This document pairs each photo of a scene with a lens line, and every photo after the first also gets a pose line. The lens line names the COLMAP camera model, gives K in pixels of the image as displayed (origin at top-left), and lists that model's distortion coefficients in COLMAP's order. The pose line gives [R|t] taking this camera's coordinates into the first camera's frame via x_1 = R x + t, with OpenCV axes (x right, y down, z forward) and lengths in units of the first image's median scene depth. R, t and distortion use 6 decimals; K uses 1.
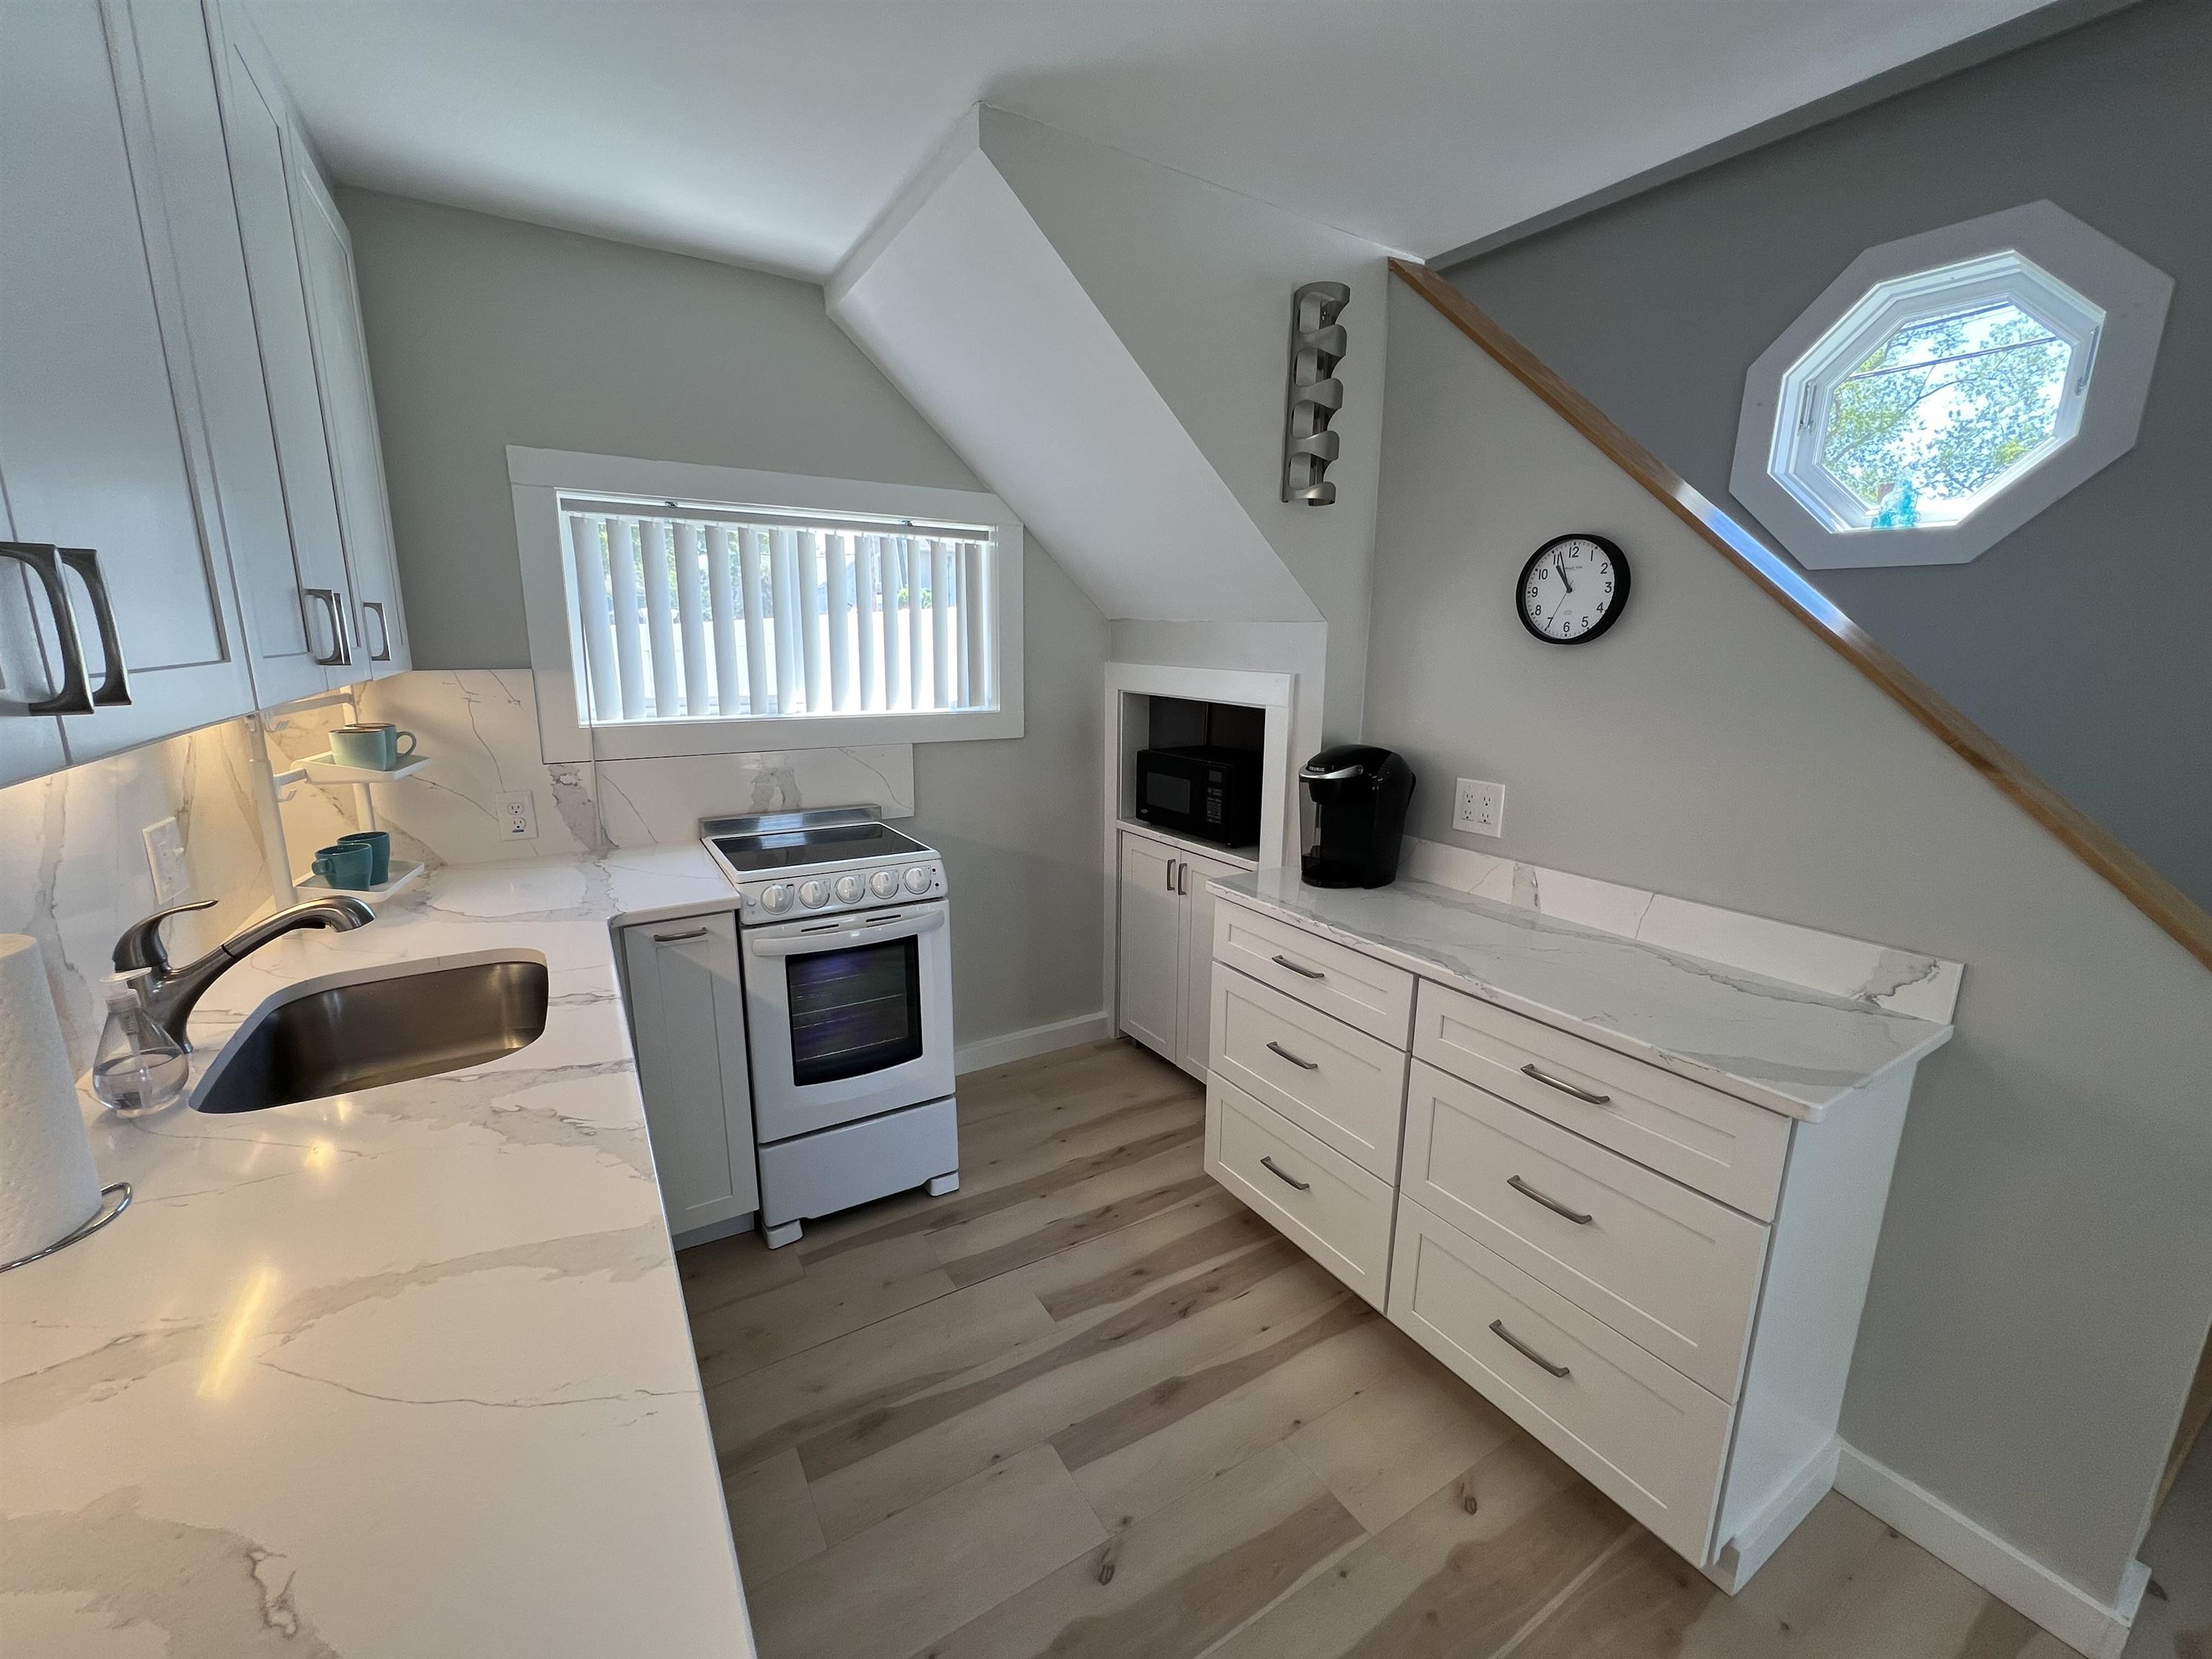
lens RADIAL K [[885.4, 0, 1099.4], [0, 885.4, 827.8], [0, 0, 1]] dist [-0.002028, 0.000170]
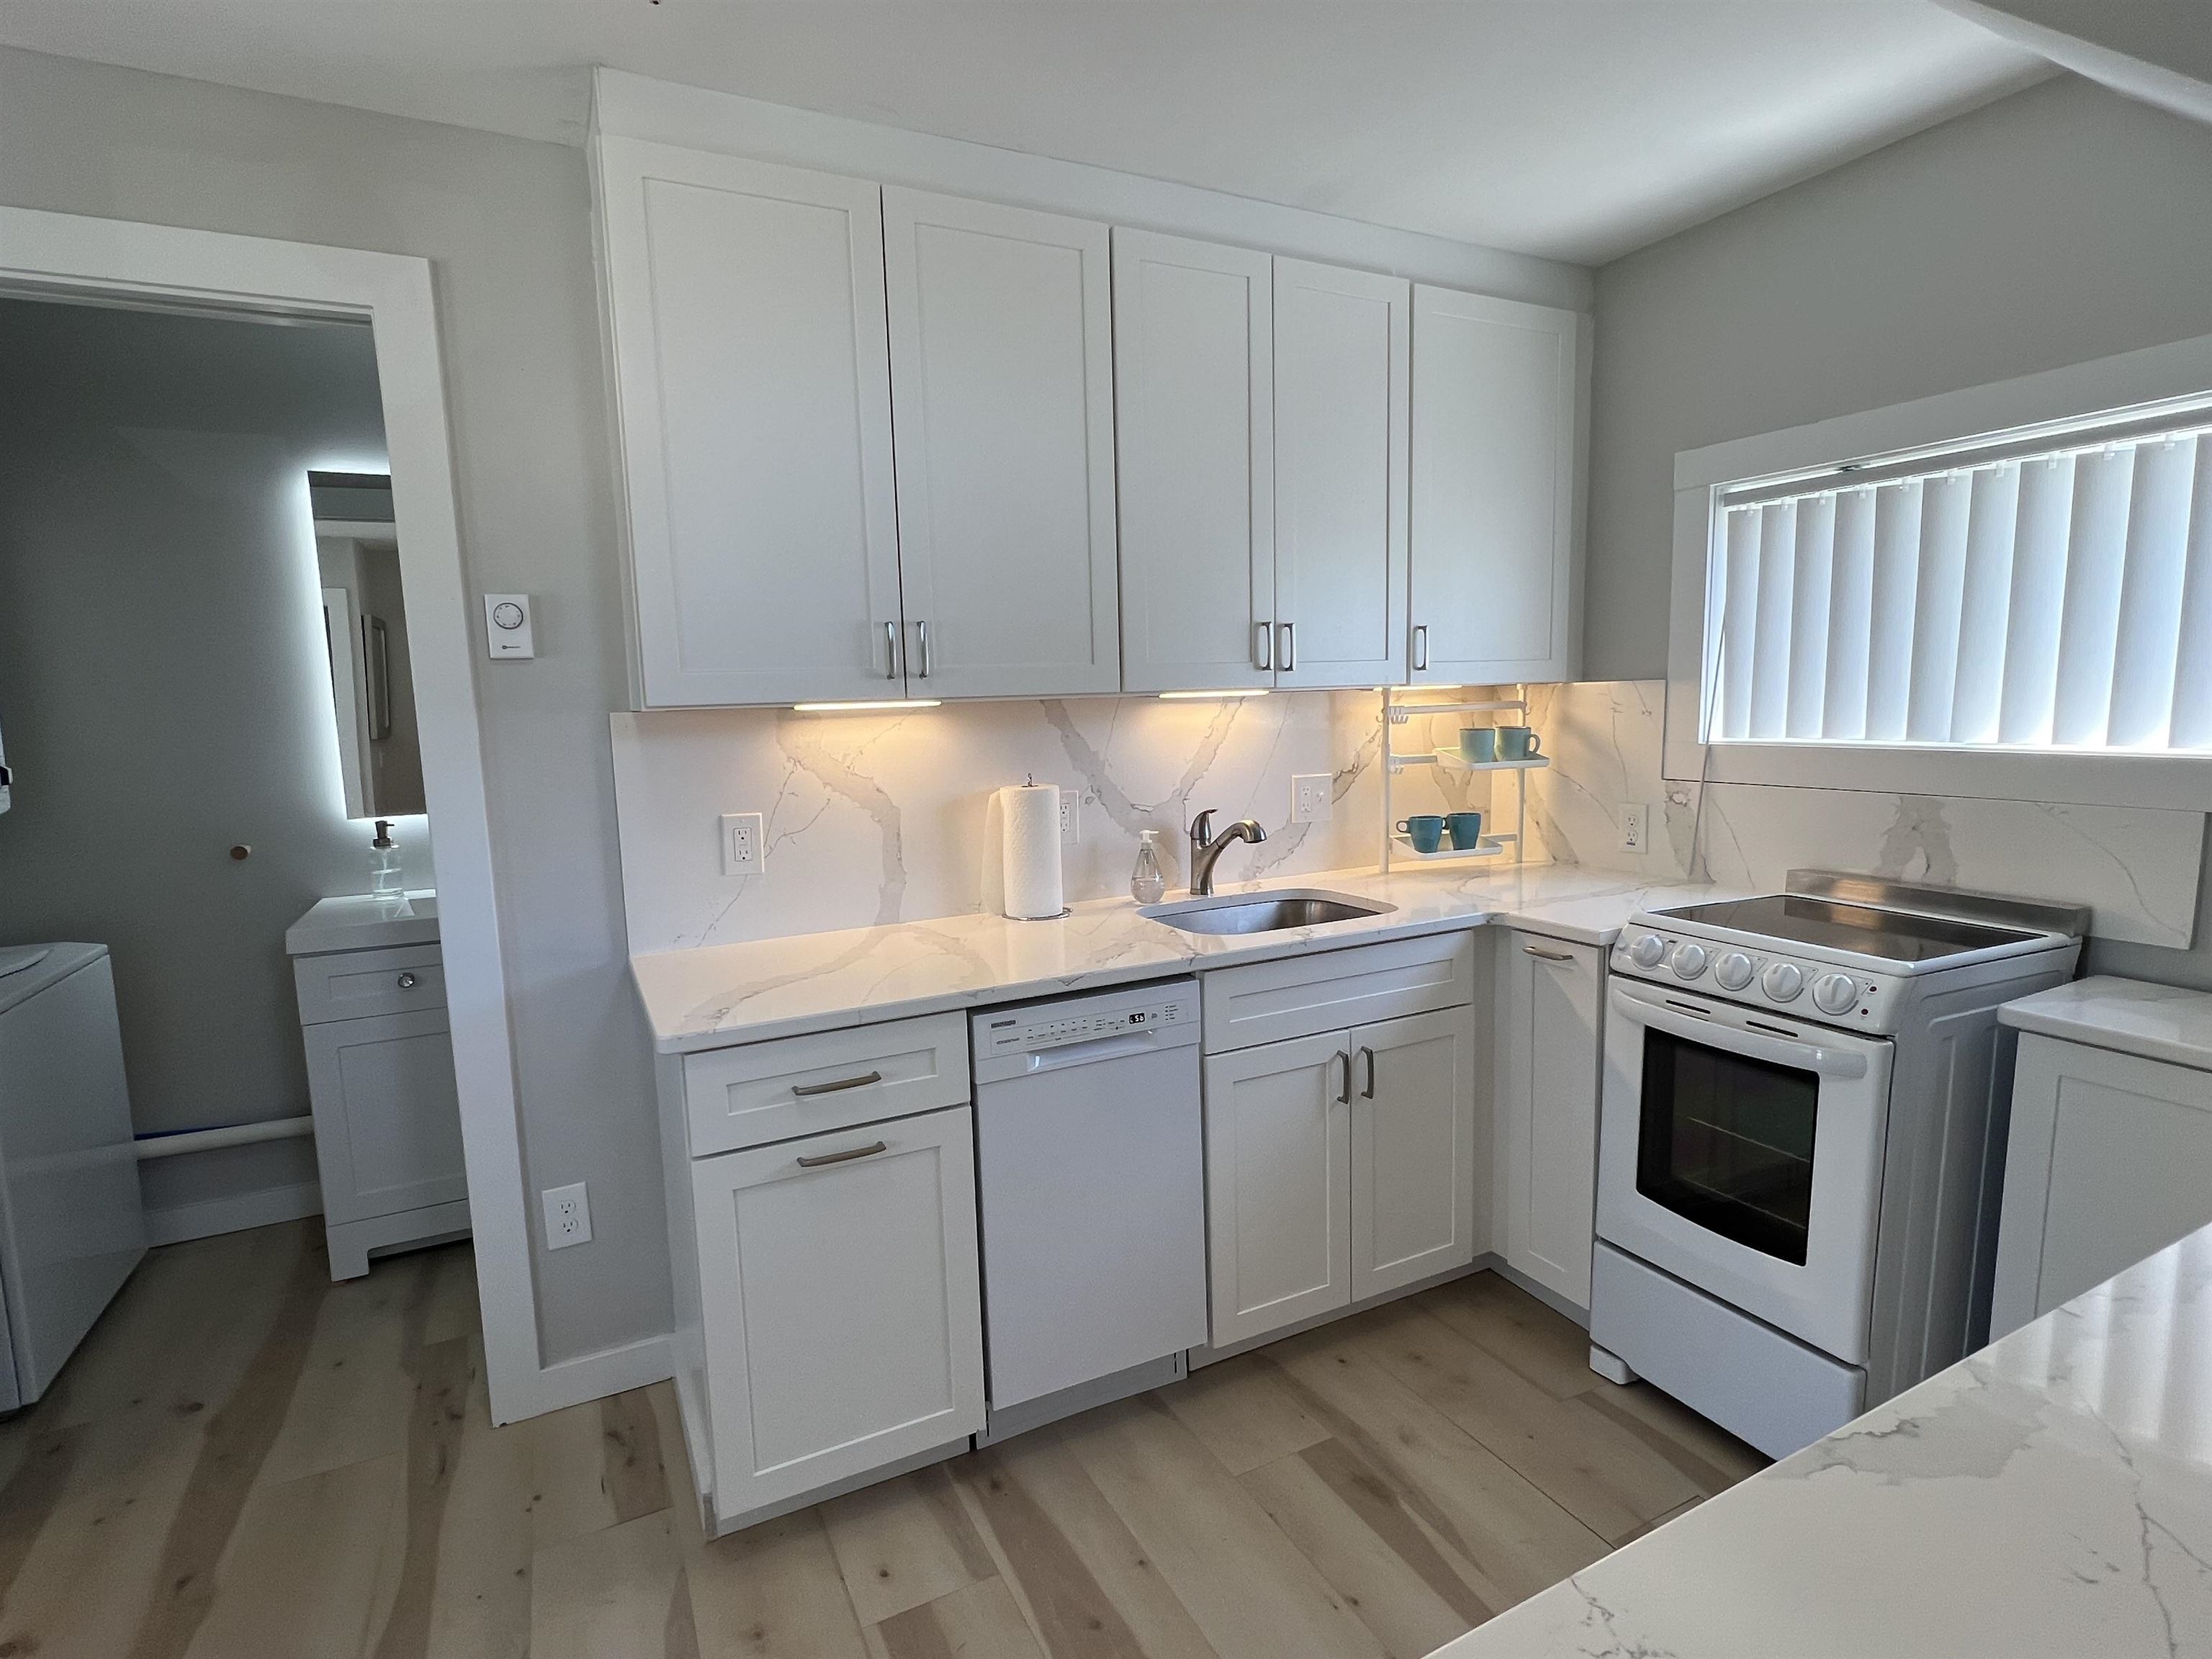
lens RADIAL K [[1094.9, 0, 1096.4], [0, 1094.9, 831.3], [0, 0, 1]] dist [-0.002705, 0.000725]
pose [[-0.082962, 0.115339, -0.989856, 0.654249], [-0.184679, 0.974295, 0.129004, -0.062735], [0.979291, 0.193508, -0.059529, 0.535709]]
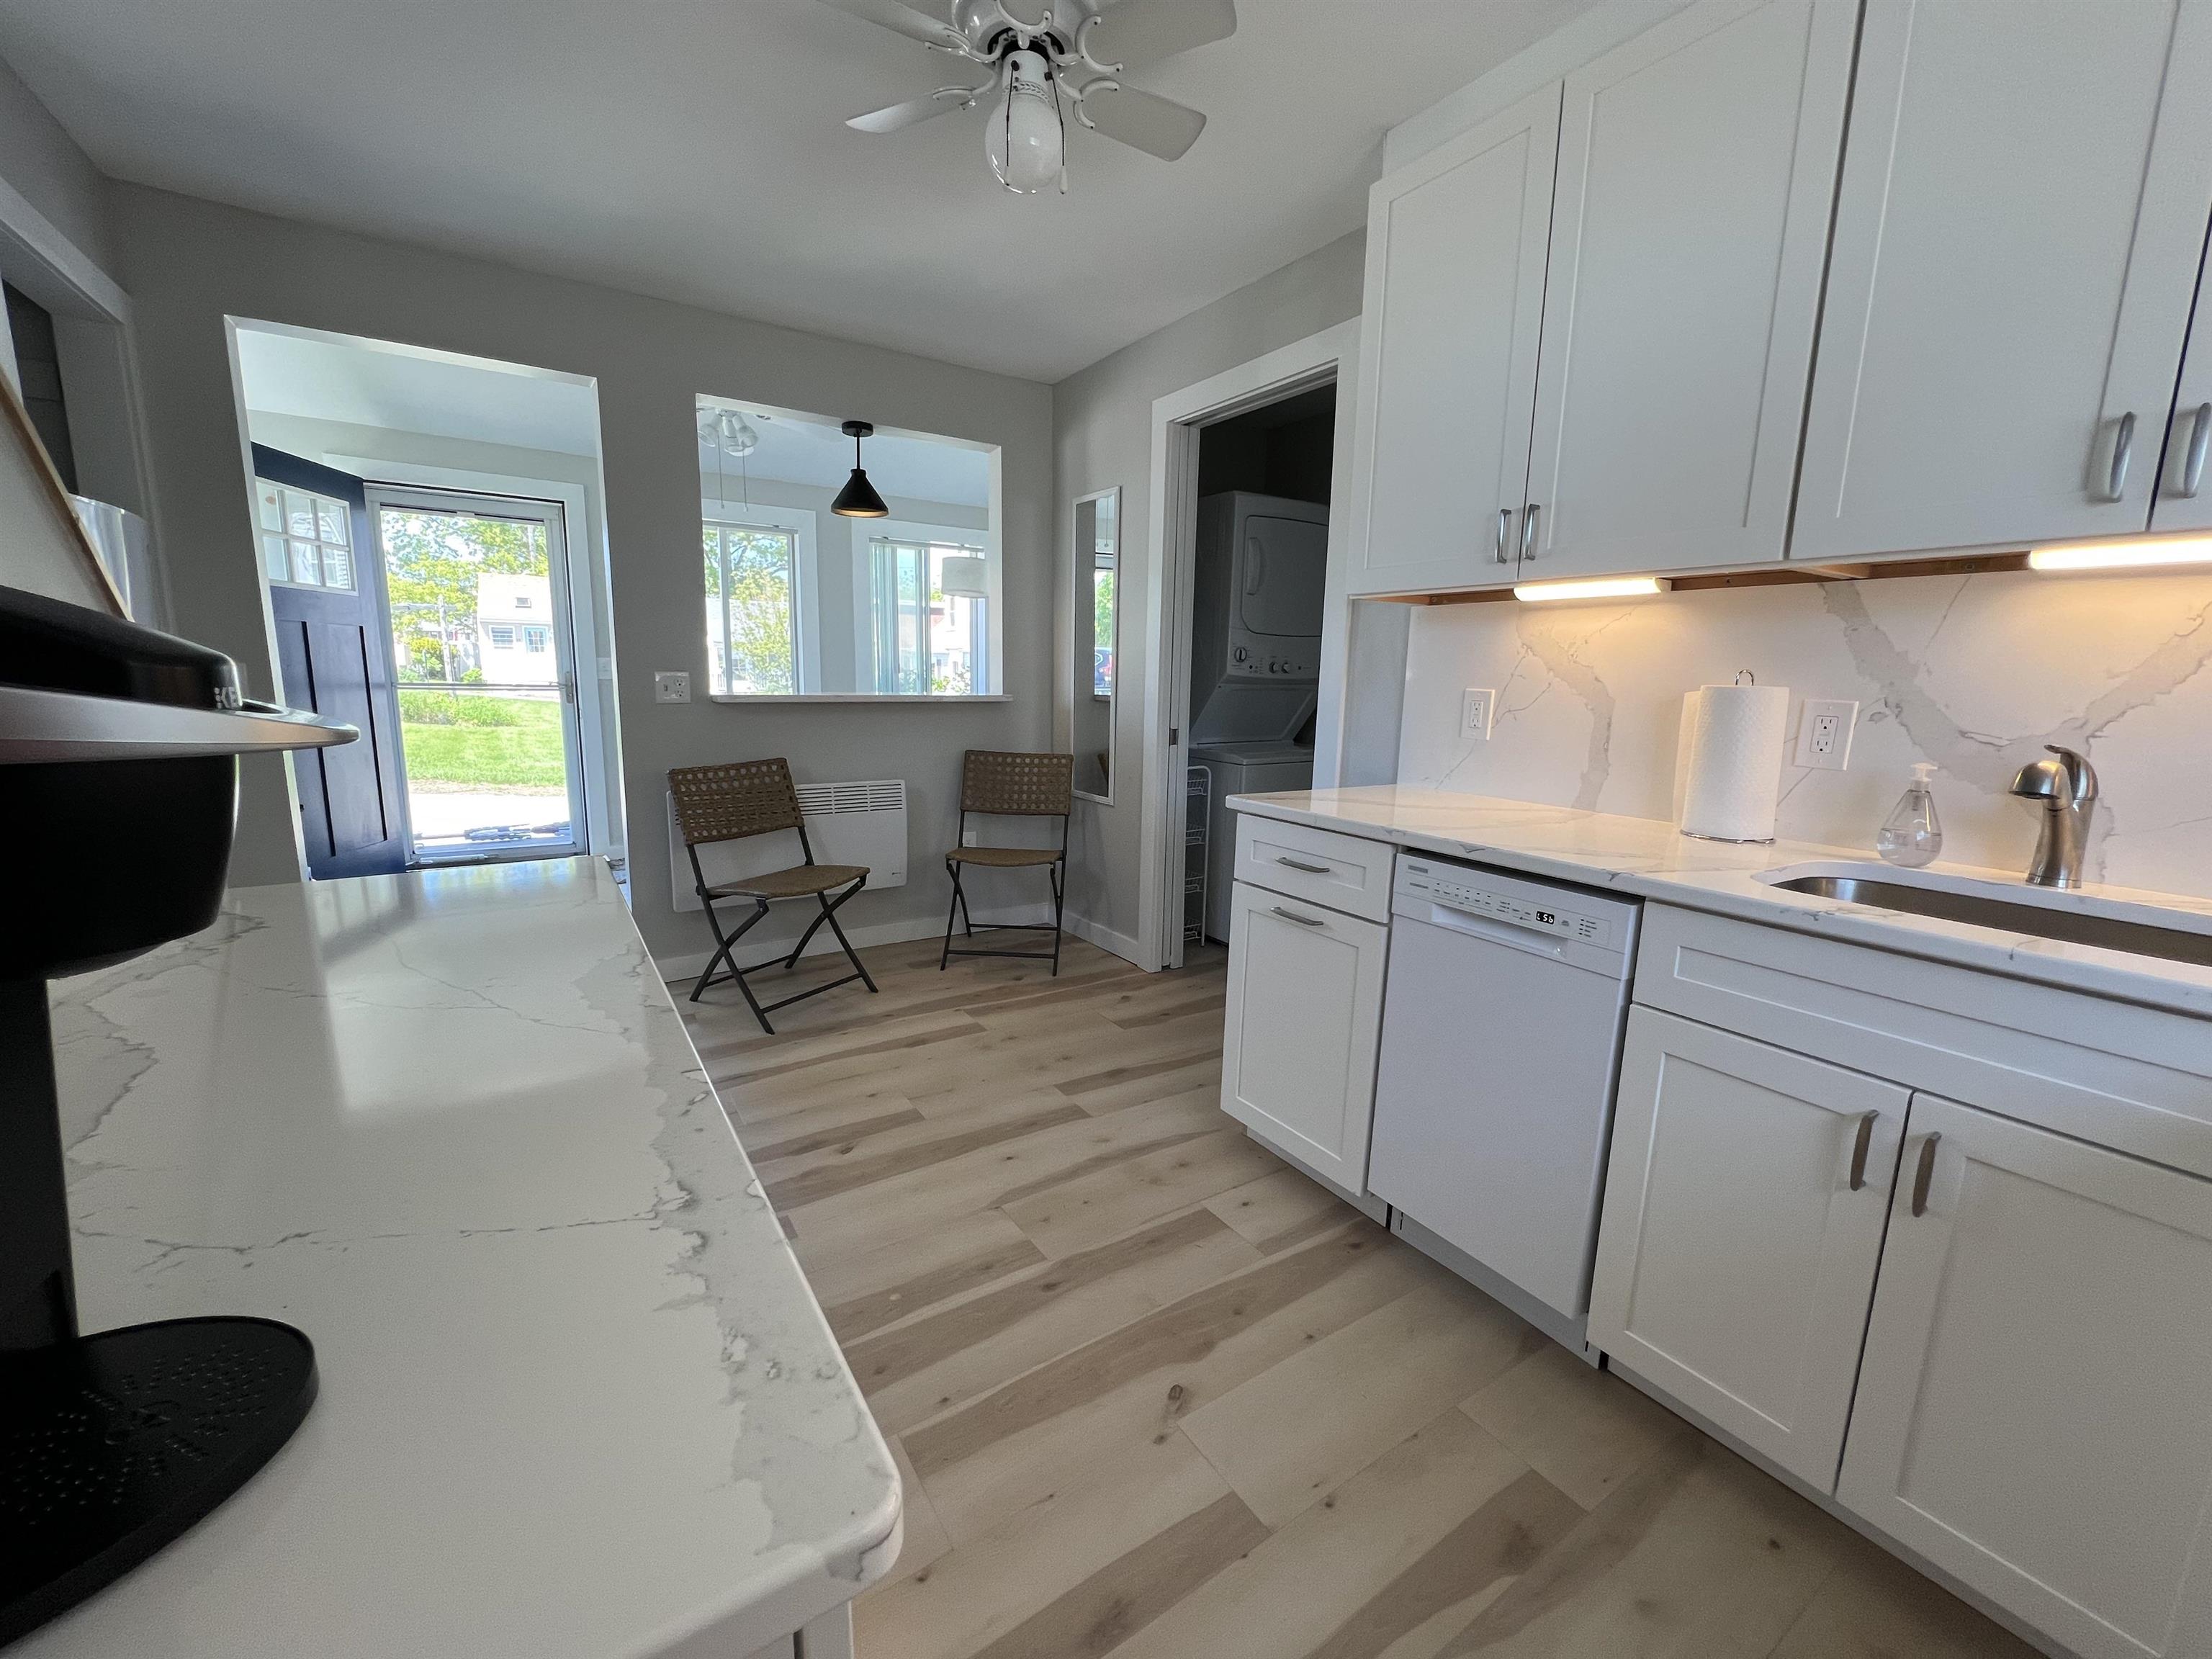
lens RADIAL K [[885.4, 0, 1098.8], [0, 885.4, 826.2], [0, 0, 1]] dist [-0.002028, 0.000170]
pose [[-0.999222, -0.024925, -0.030571, 0.101228], [-0.034648, 0.925057, 0.378244, -0.111805], [0.018852, 0.379009, -0.925201, 1.173783]]
